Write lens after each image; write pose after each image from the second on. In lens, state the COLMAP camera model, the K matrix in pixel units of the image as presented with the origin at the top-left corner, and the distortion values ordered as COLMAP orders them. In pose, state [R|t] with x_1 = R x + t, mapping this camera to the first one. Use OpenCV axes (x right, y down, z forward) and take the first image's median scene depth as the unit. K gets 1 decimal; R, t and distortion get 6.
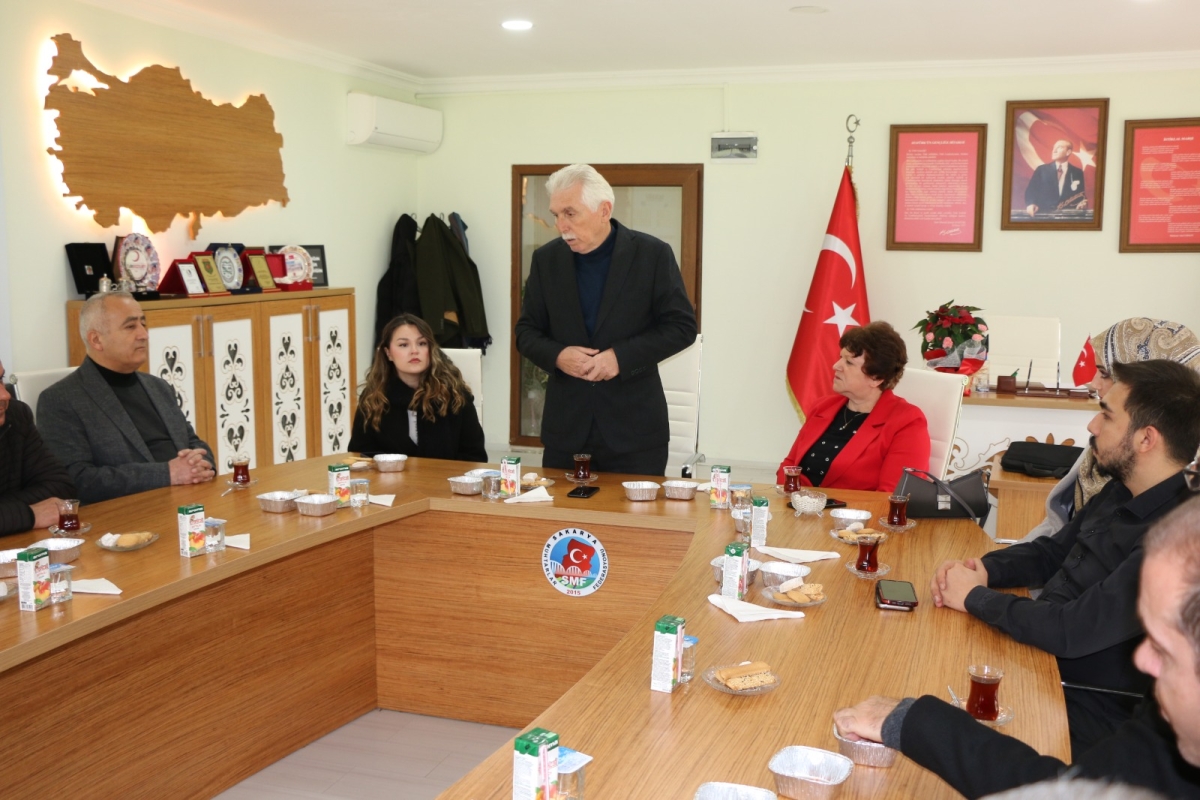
lens RADIAL K [[1250.7, 0, 546.3], [0, 1250.7, 405.9], [0, 0, 1]] dist [-0.107890, 0.170018]
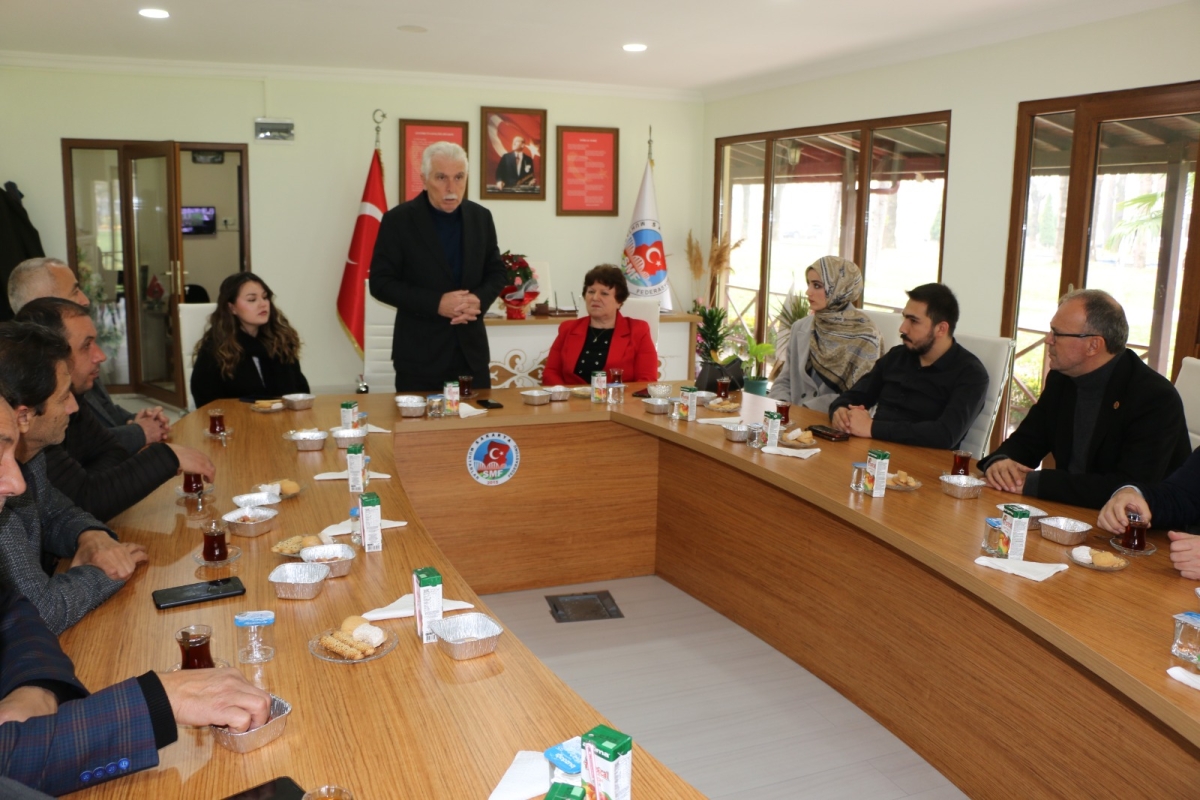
lens RADIAL K [[1004.8, 0, 600.0], [0, 1004.8, 400.0], [0, 0, 1]] dist [-0.201530, 0.158612]
pose [[0.748133, -0.110676, 0.654254, -0.294061], [0.069977, 0.993653, 0.088072, -0.009343], [-0.659849, -0.020107, 0.751129, 0.081588]]
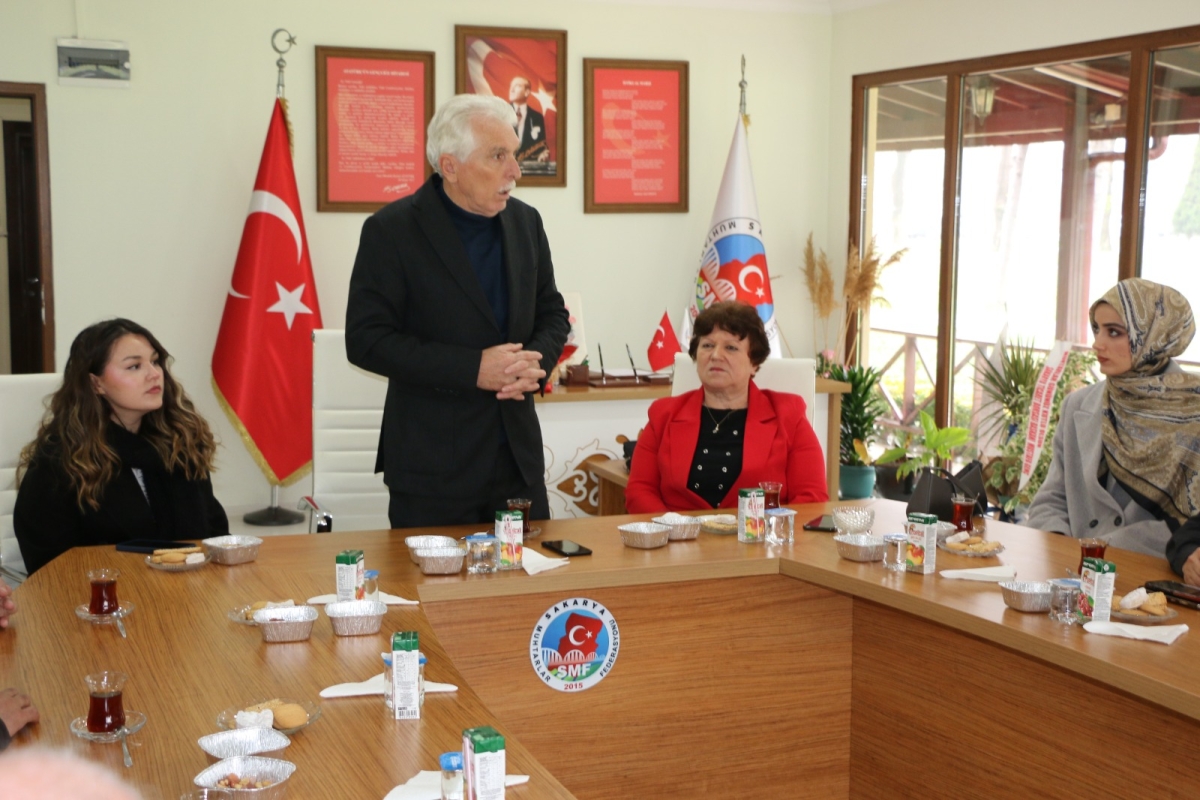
lens RADIAL K [[1704.1, 0, 600.0], [0, 1704.1, 400.0], [0, 0, 1]] dist [-0.022739, 0.532216]
pose [[0.741680, -0.074670, 0.666584, -0.325250], [0.082786, 0.996377, 0.019500, -0.018814], [-0.665625, 0.040721, 0.745175, 0.125651]]
